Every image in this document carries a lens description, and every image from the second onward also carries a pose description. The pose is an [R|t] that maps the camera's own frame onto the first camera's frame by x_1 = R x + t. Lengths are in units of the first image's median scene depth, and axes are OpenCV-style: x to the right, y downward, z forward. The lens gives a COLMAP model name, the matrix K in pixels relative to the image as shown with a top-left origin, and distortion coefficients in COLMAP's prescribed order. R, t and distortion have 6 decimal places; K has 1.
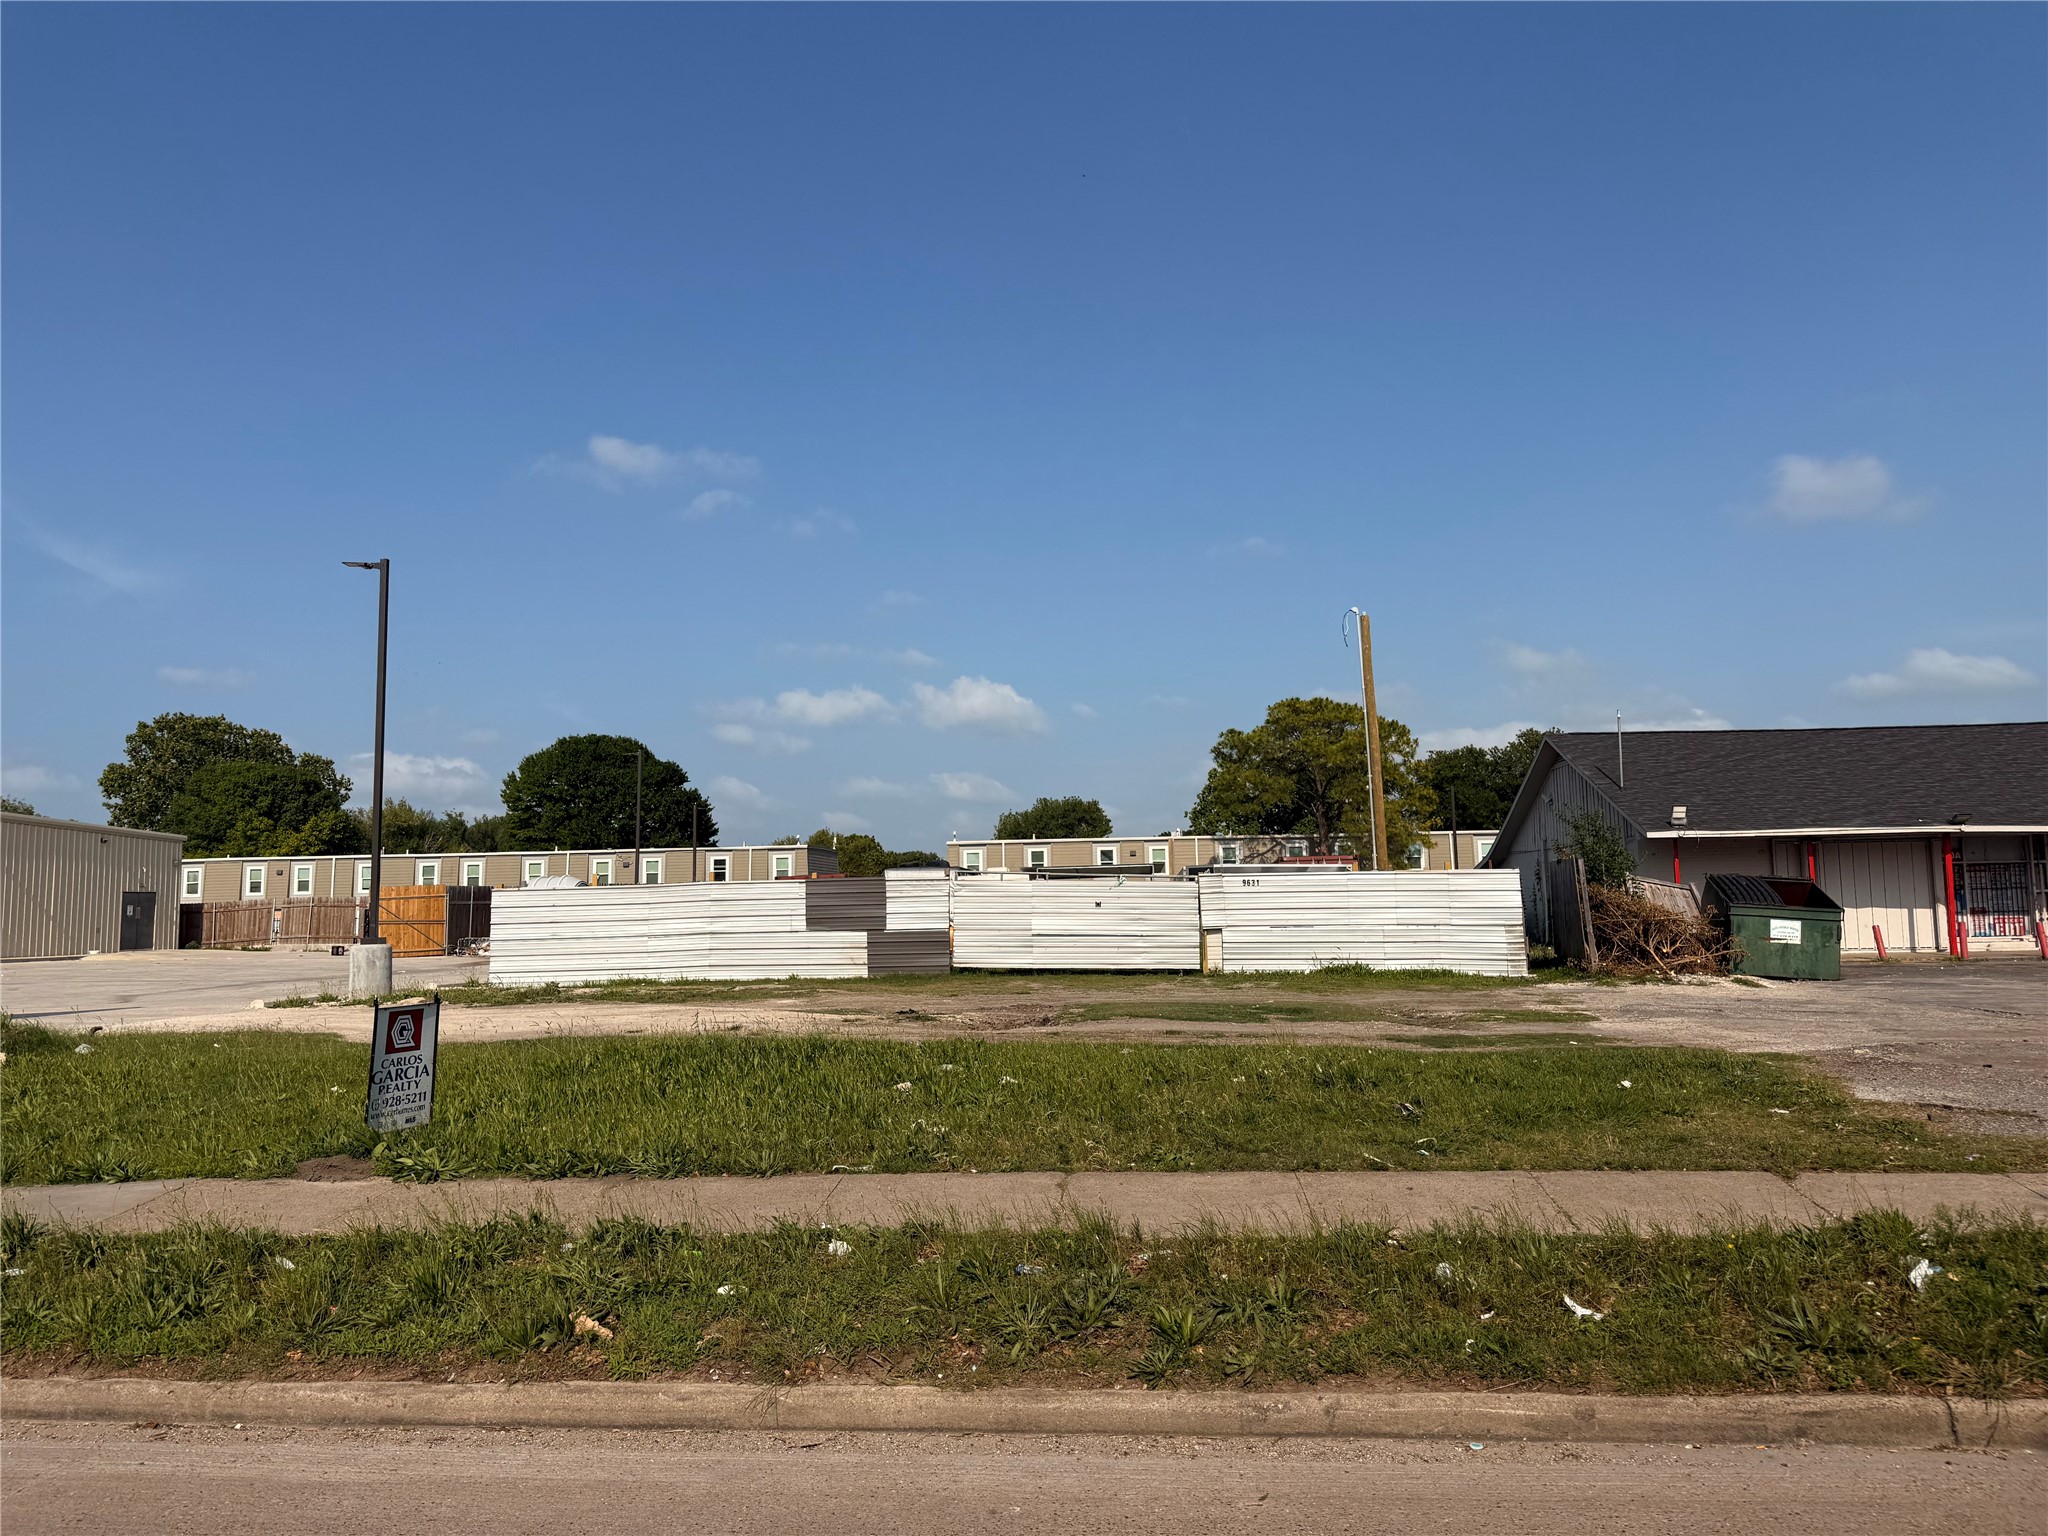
lens RADIAL K [[1436.0, 0, 1002.8], [0, 1436.0, 758.6], [0, 0, 1]] dist [0.147624, -0.263277]
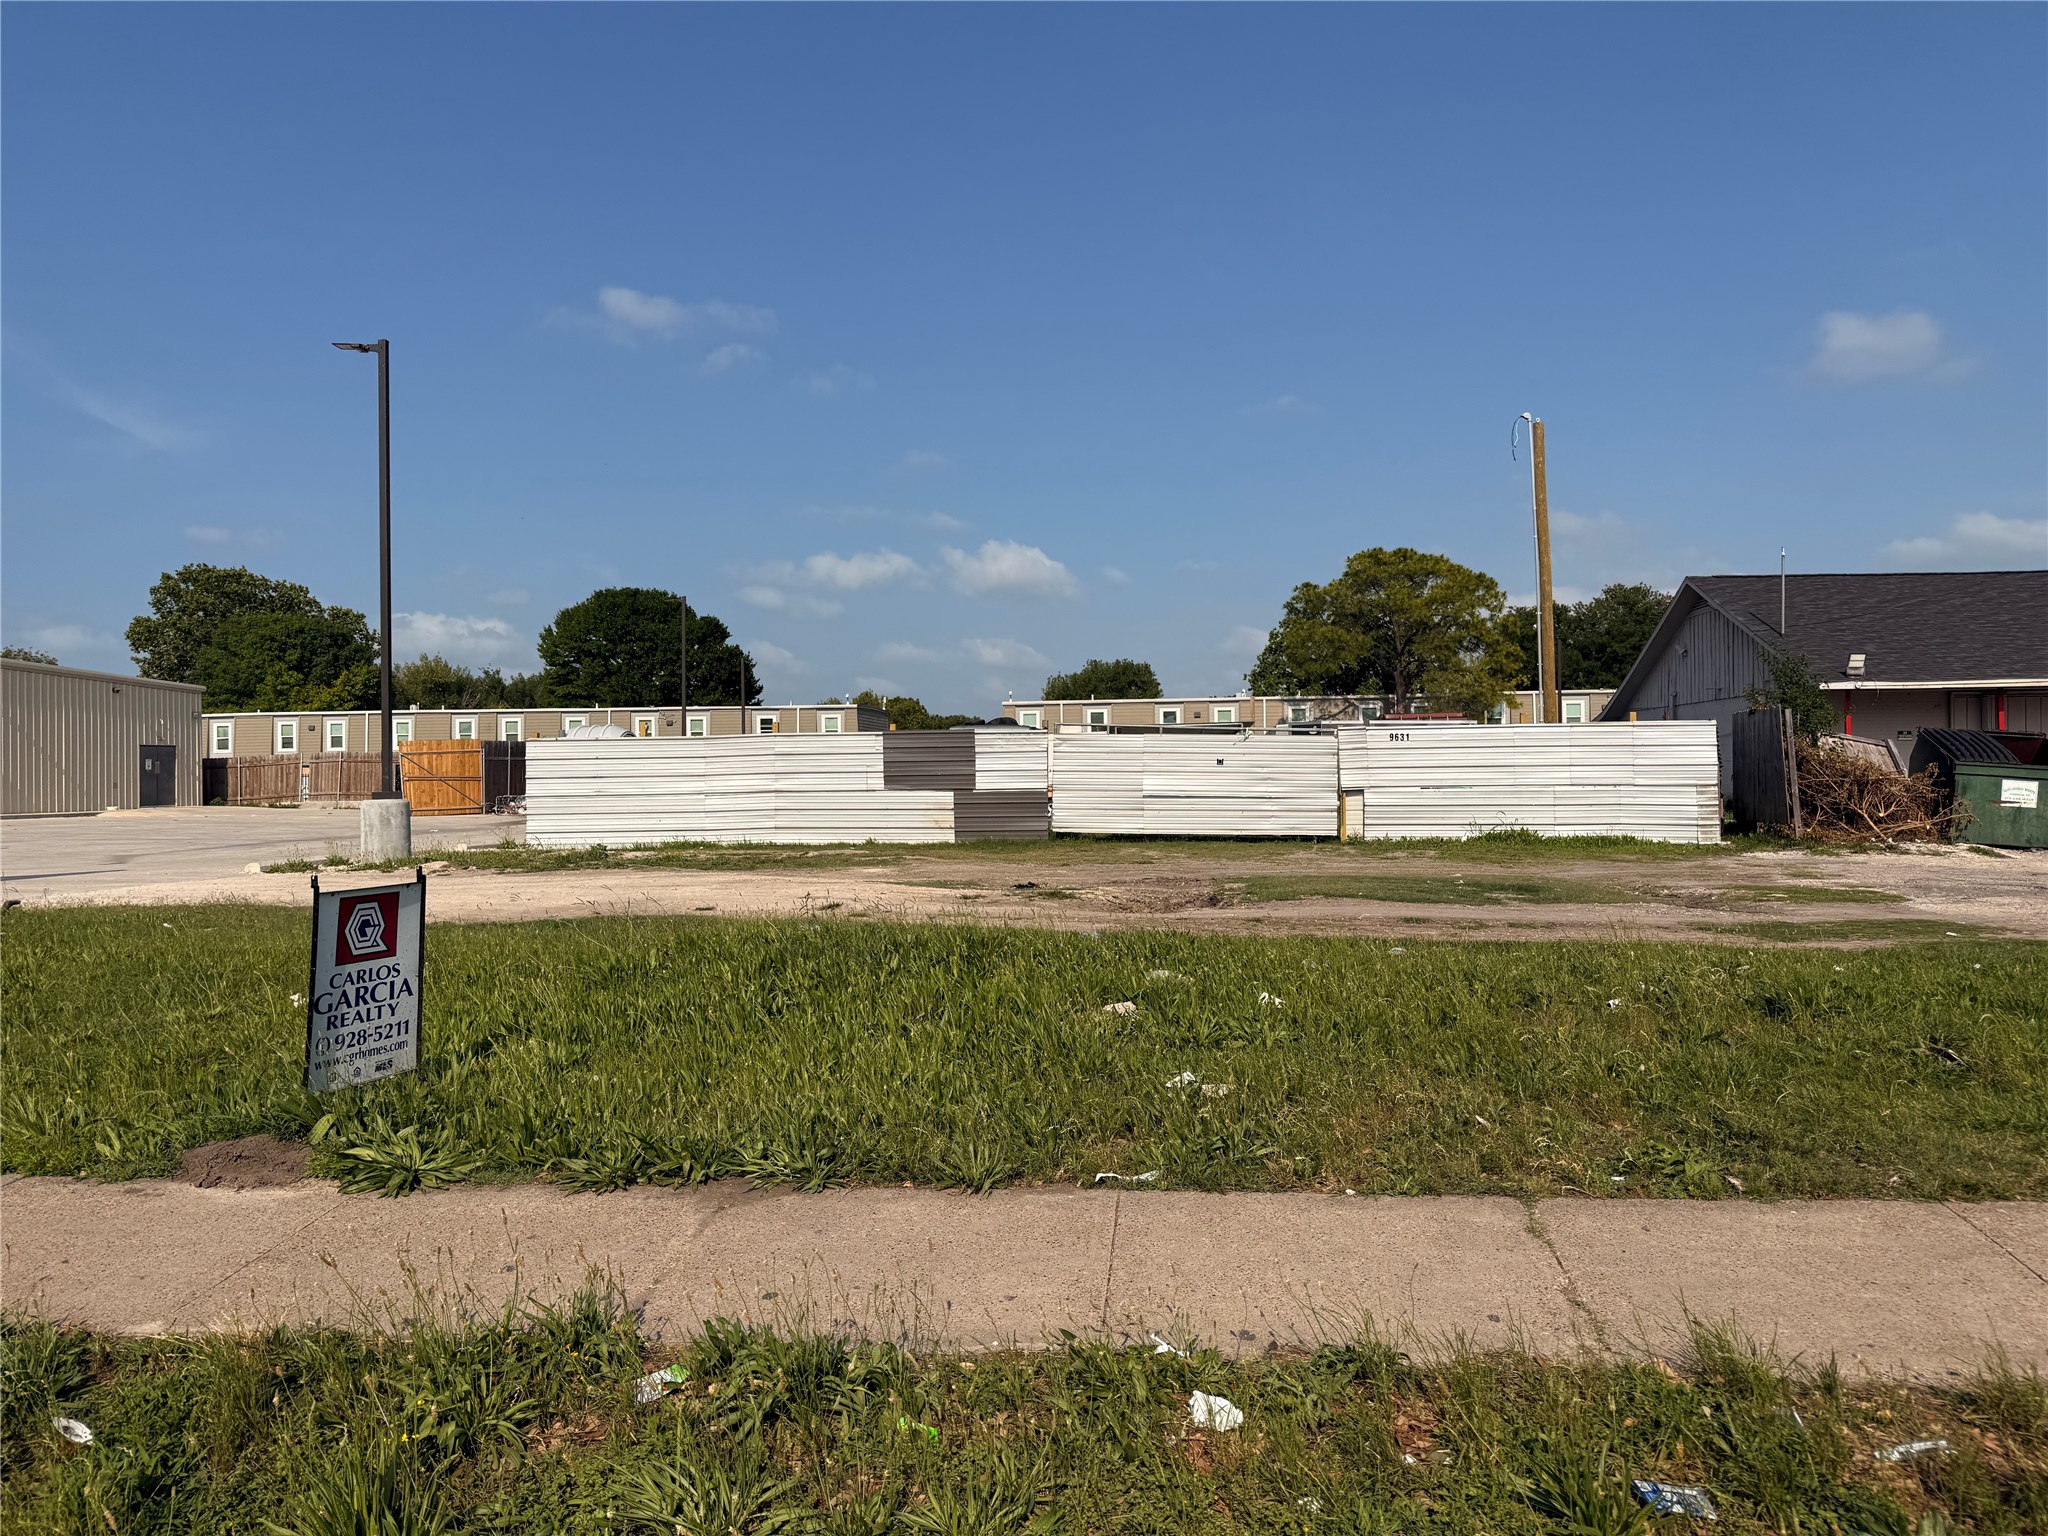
lens RADIAL K [[1430.8, 0, 1027.1], [0, 1430.8, 777.3], [0, 0, 1]] dist [0.152056, -0.260686]
pose [[0.999952, 0.005208, -0.008353, -0.041508], [-0.004292, 0.994342, 0.106136, 0.018617], [0.008859, -0.106095, 0.994317, 0.132006]]
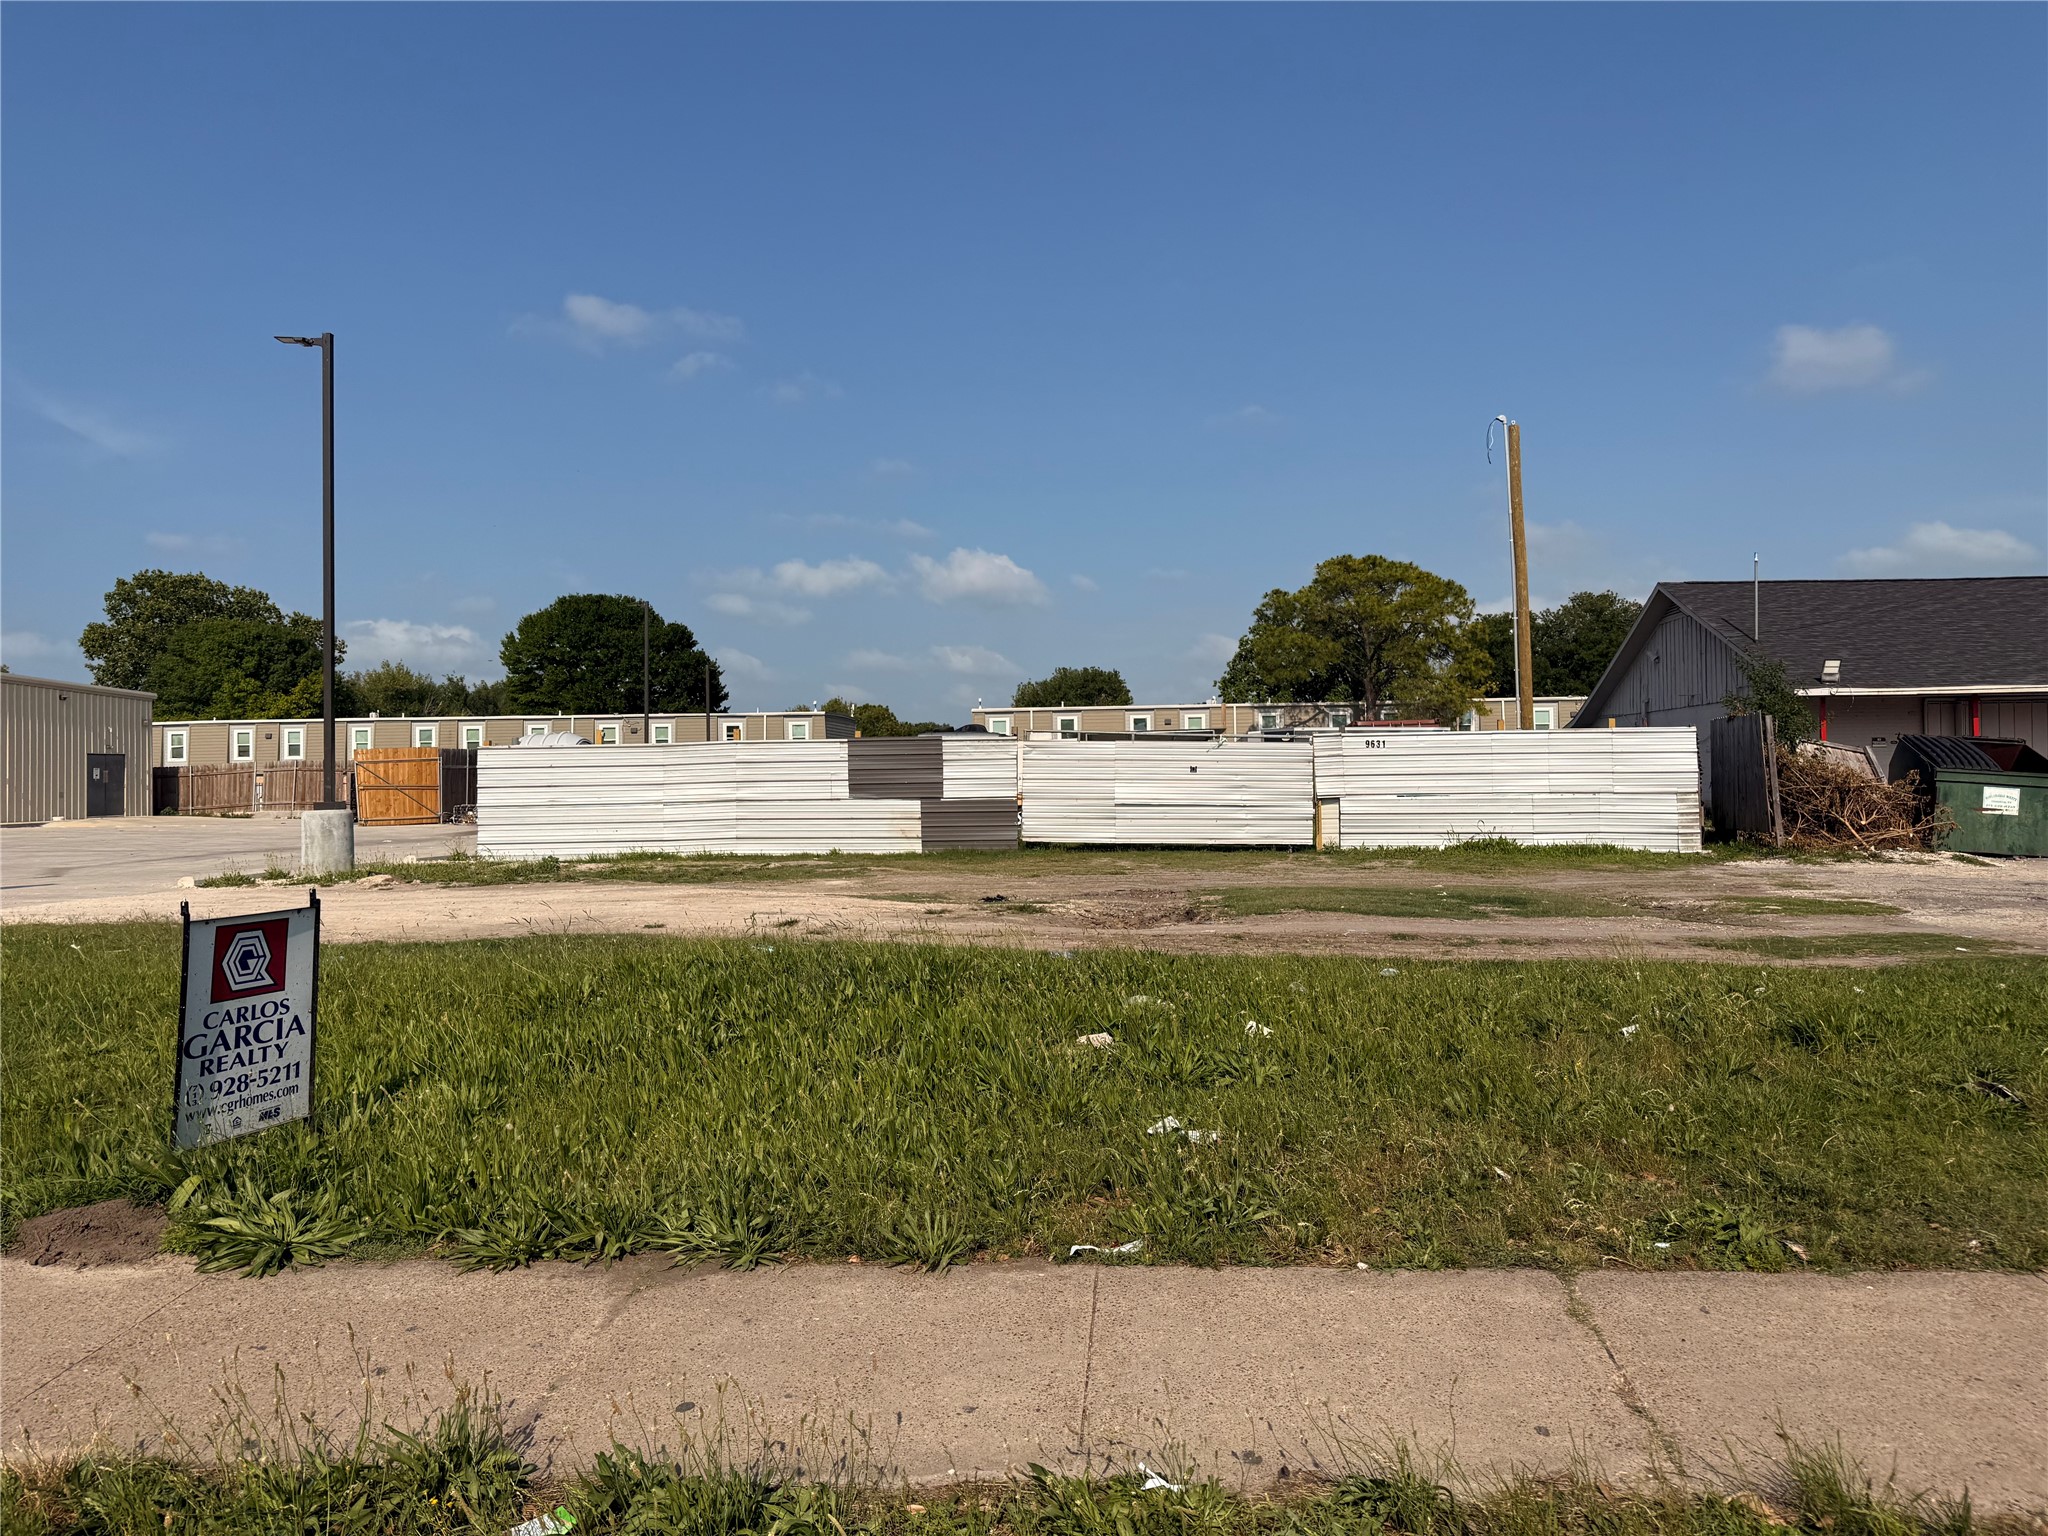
lens RADIAL K [[1431.7, 0, 1024.0], [0, 1431.7, 768.0], [0, 0, 1]] dist [0.137579, -0.213379]
pose [[0.999939, 0.003809, 0.010413, -0.041100], [-0.004777, 0.995510, 0.094540, 0.020330], [-0.010006, -0.094584, 0.995467, 0.153035]]
